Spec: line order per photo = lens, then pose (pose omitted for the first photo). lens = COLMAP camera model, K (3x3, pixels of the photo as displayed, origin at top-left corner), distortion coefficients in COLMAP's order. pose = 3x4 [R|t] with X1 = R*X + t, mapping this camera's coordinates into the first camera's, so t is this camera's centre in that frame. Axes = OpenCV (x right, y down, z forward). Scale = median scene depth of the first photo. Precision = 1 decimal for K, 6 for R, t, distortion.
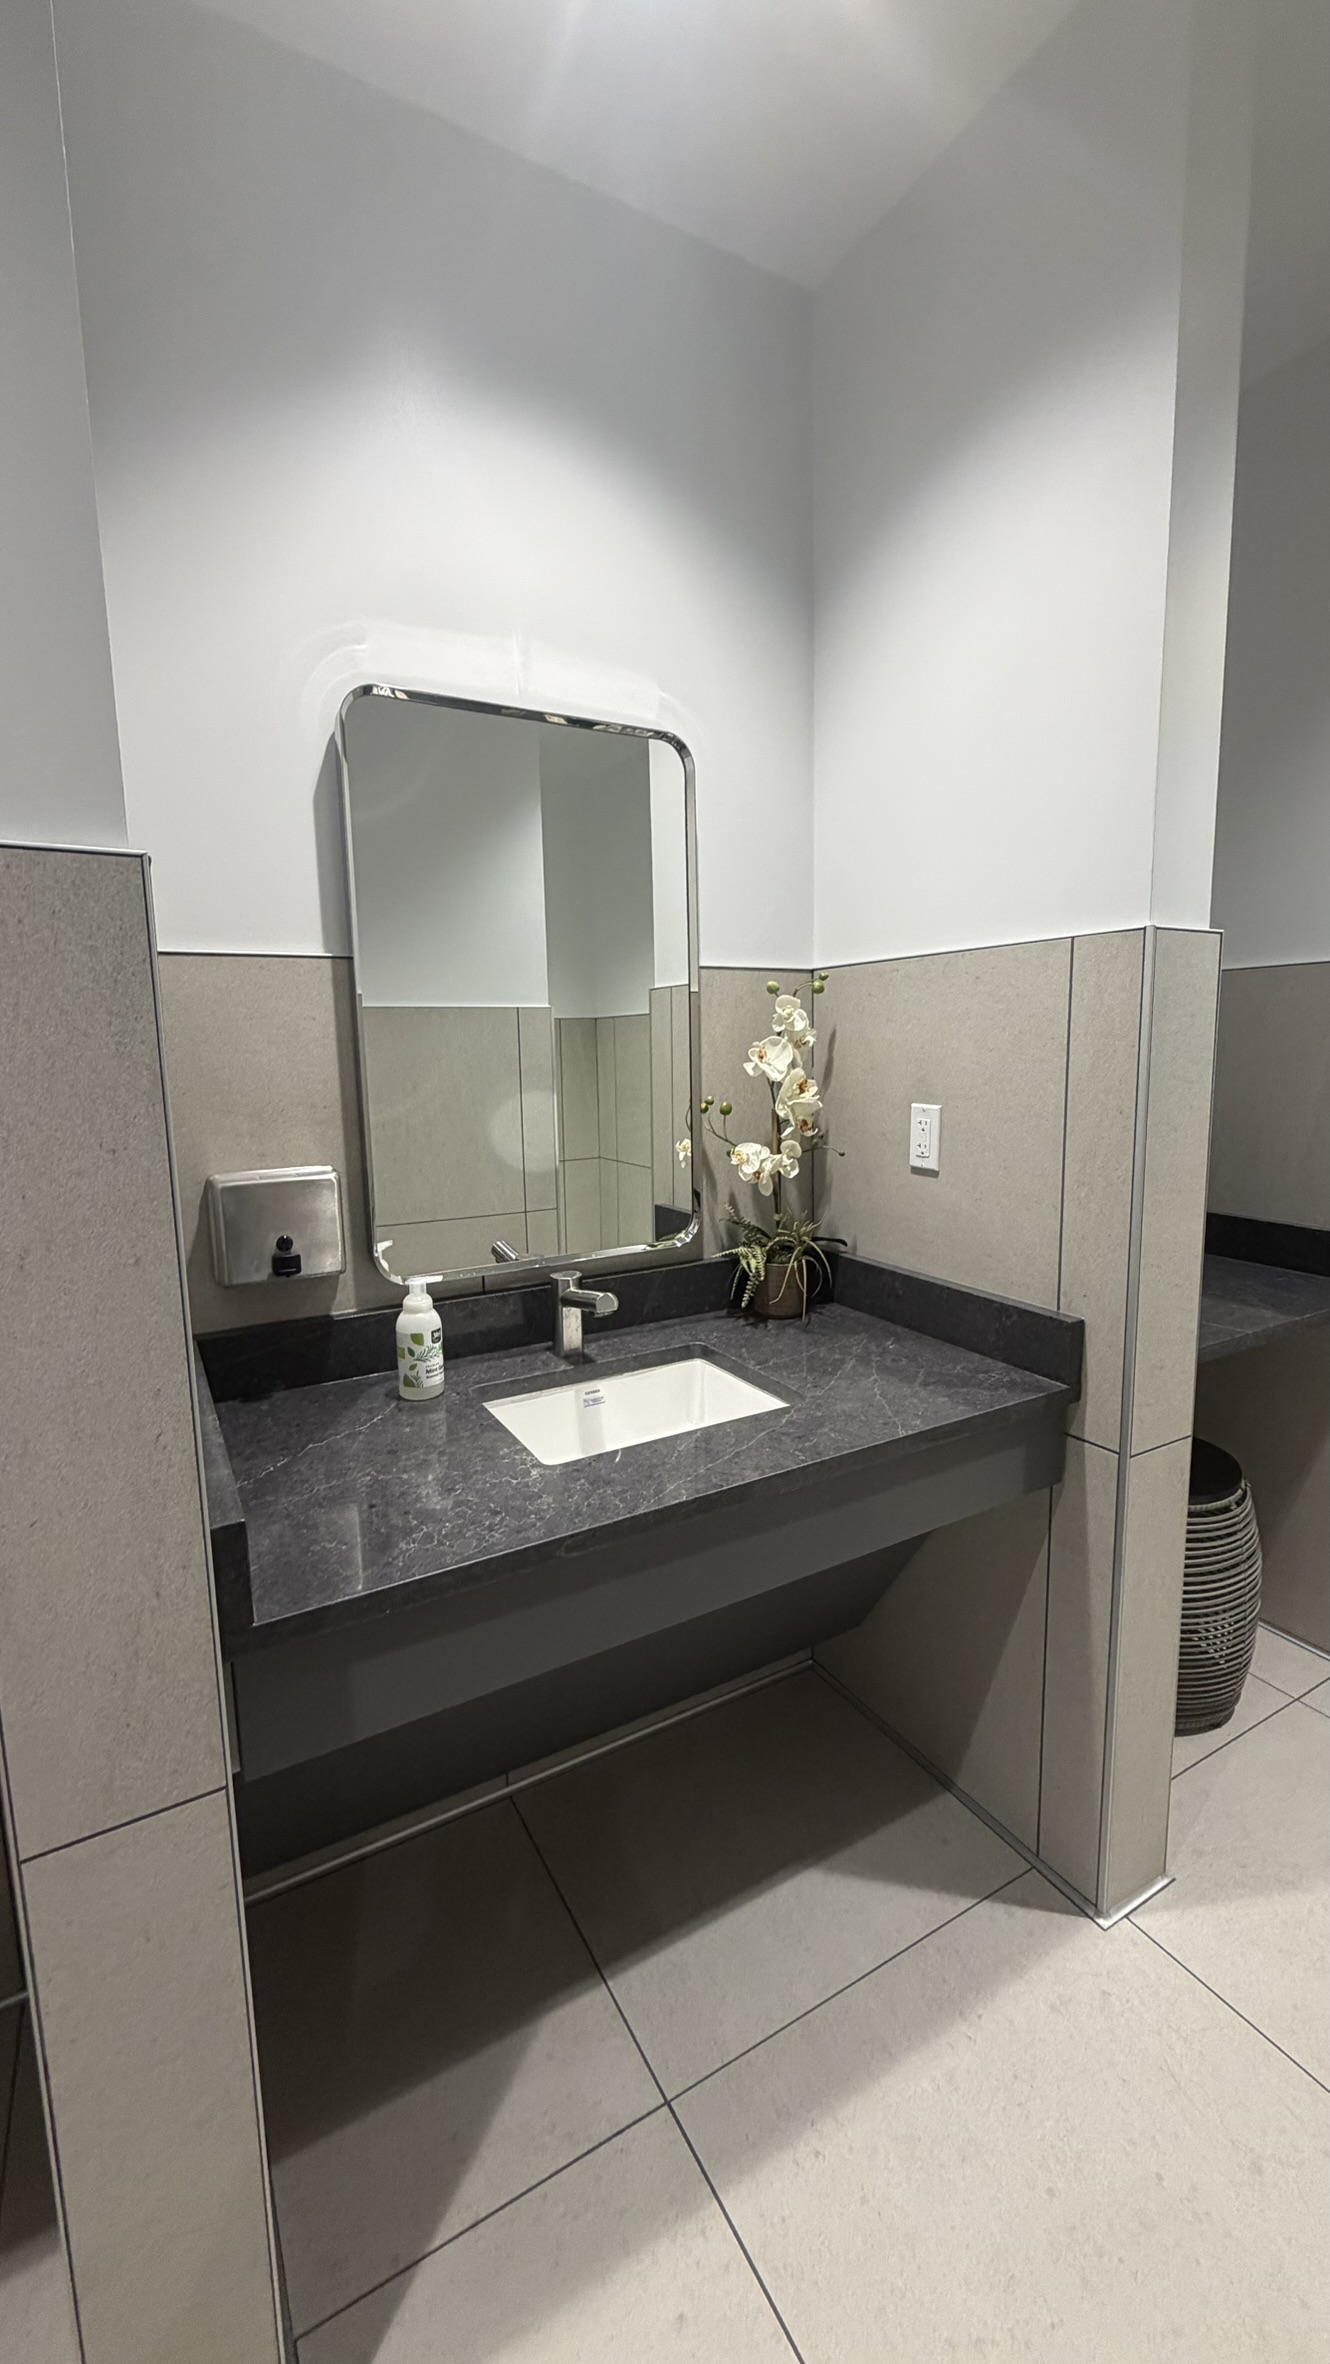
lens RADIAL K [[944.7, 0, 663.1], [0, 944.7, 1172.9], [0, 0, 1]] dist [-0.003665, 0.000068]
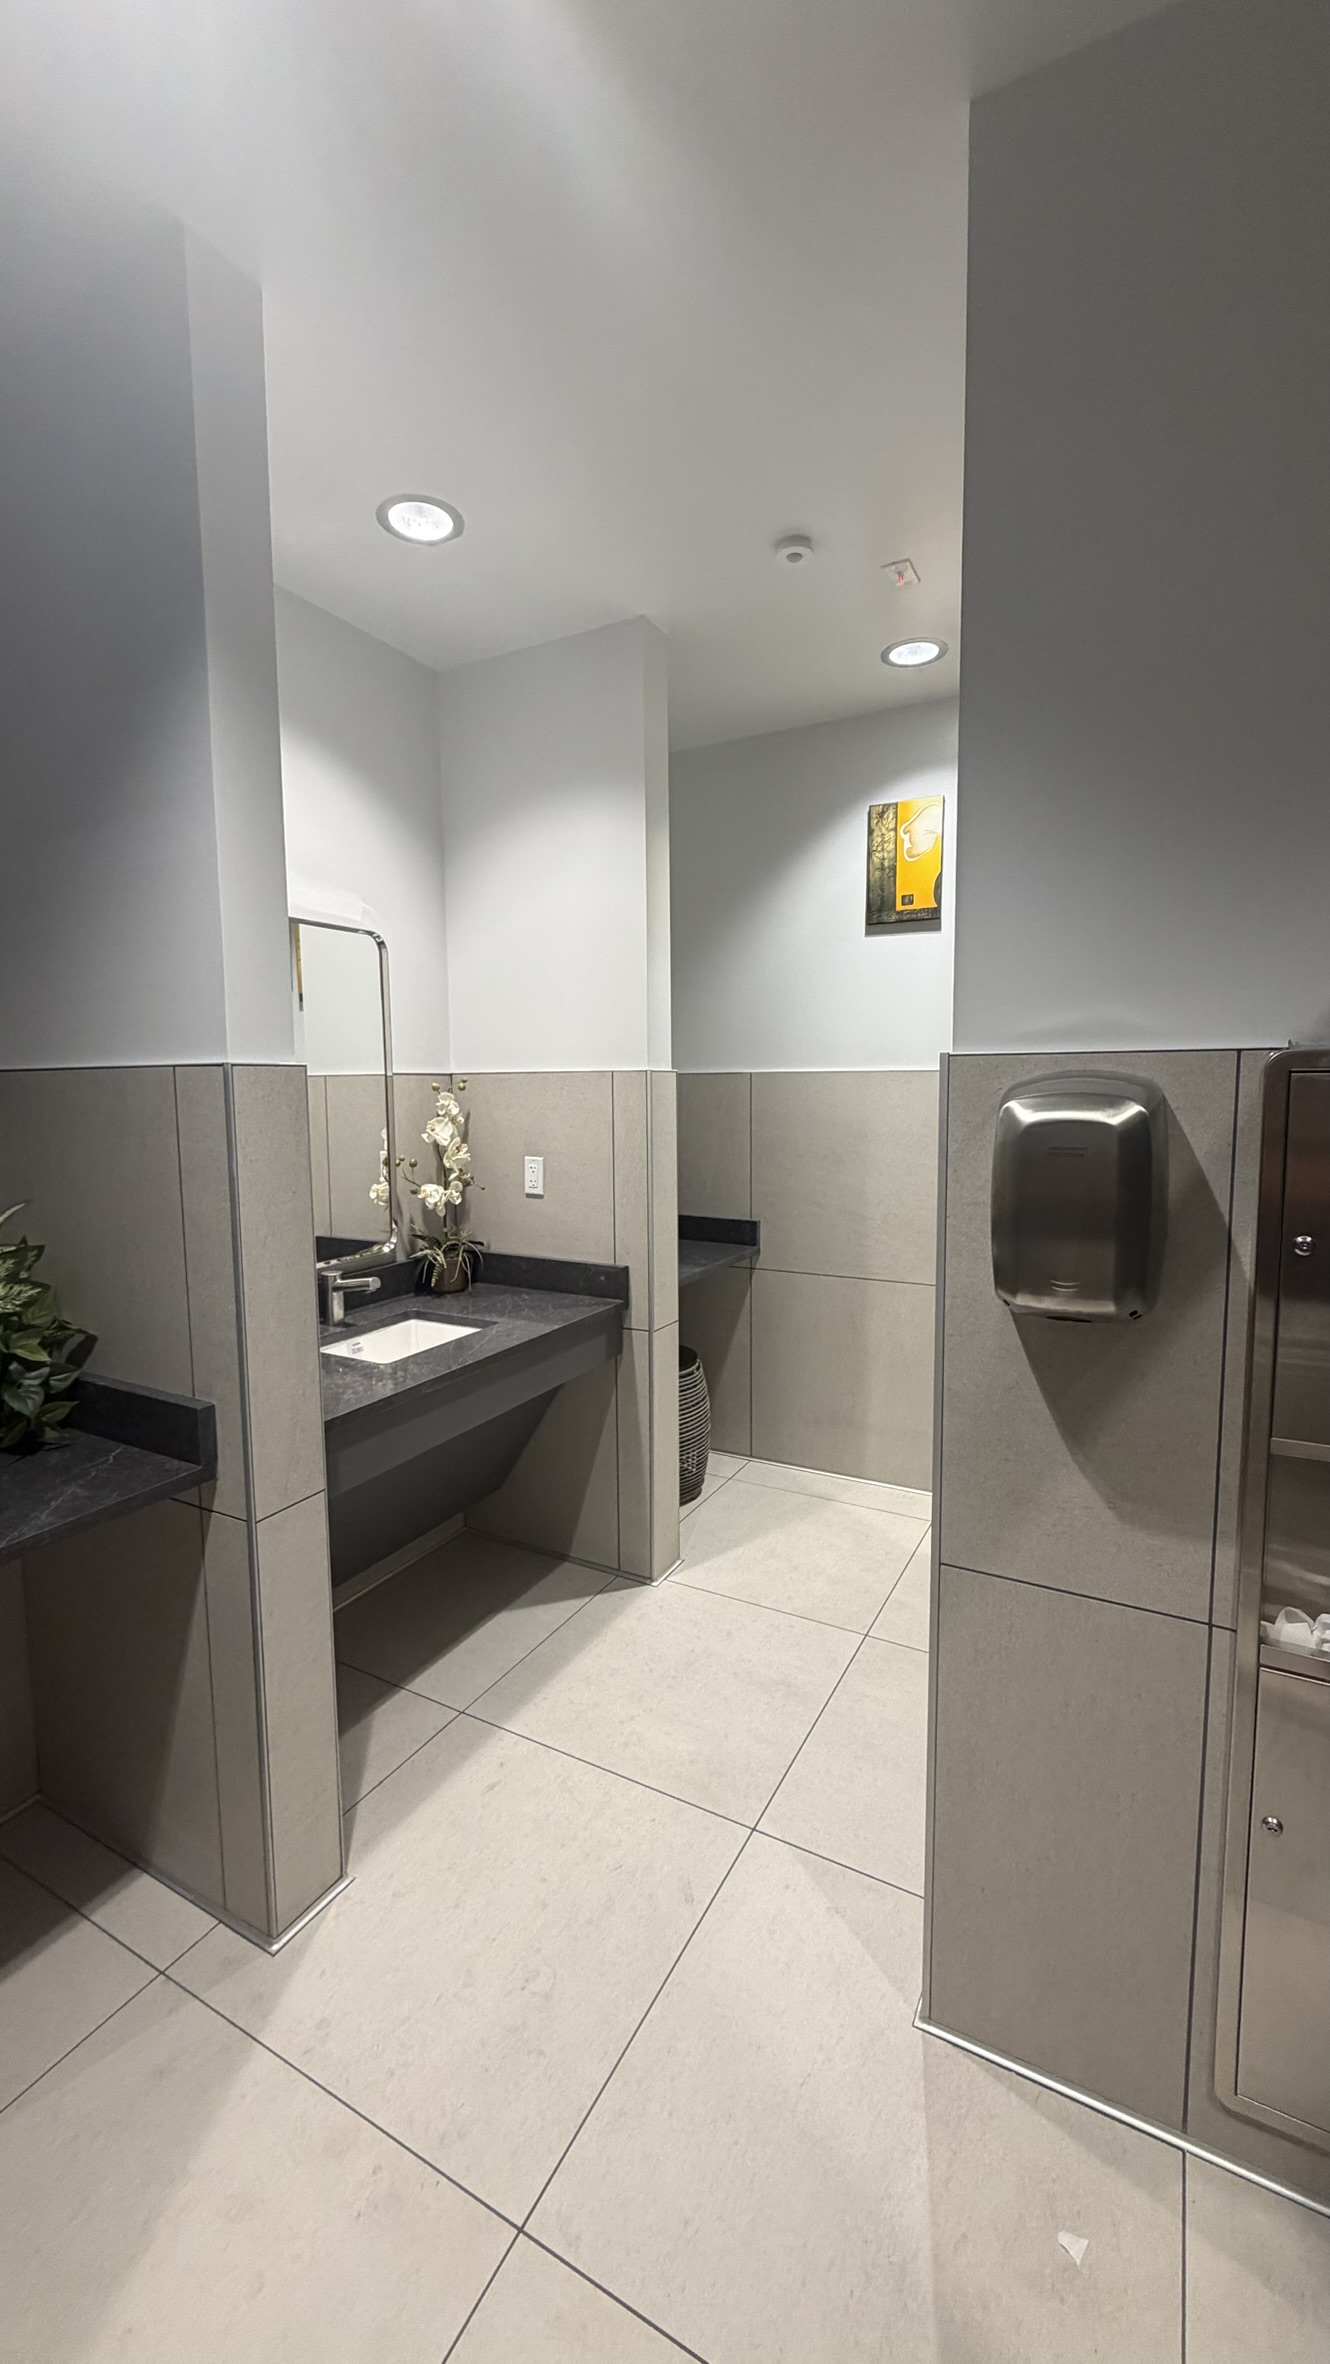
lens RADIAL K [[944.7, 0, 665.2], [0, 944.7, 1178.9], [0, 0, 1]] dist [-0.003665, 0.000068]
pose [[0.849650, -0.041371, 0.525721, -0.425315], [0.062633, 0.997778, -0.022705, 0.021531], [-0.523614, 0.052219, 0.850354, -0.593470]]
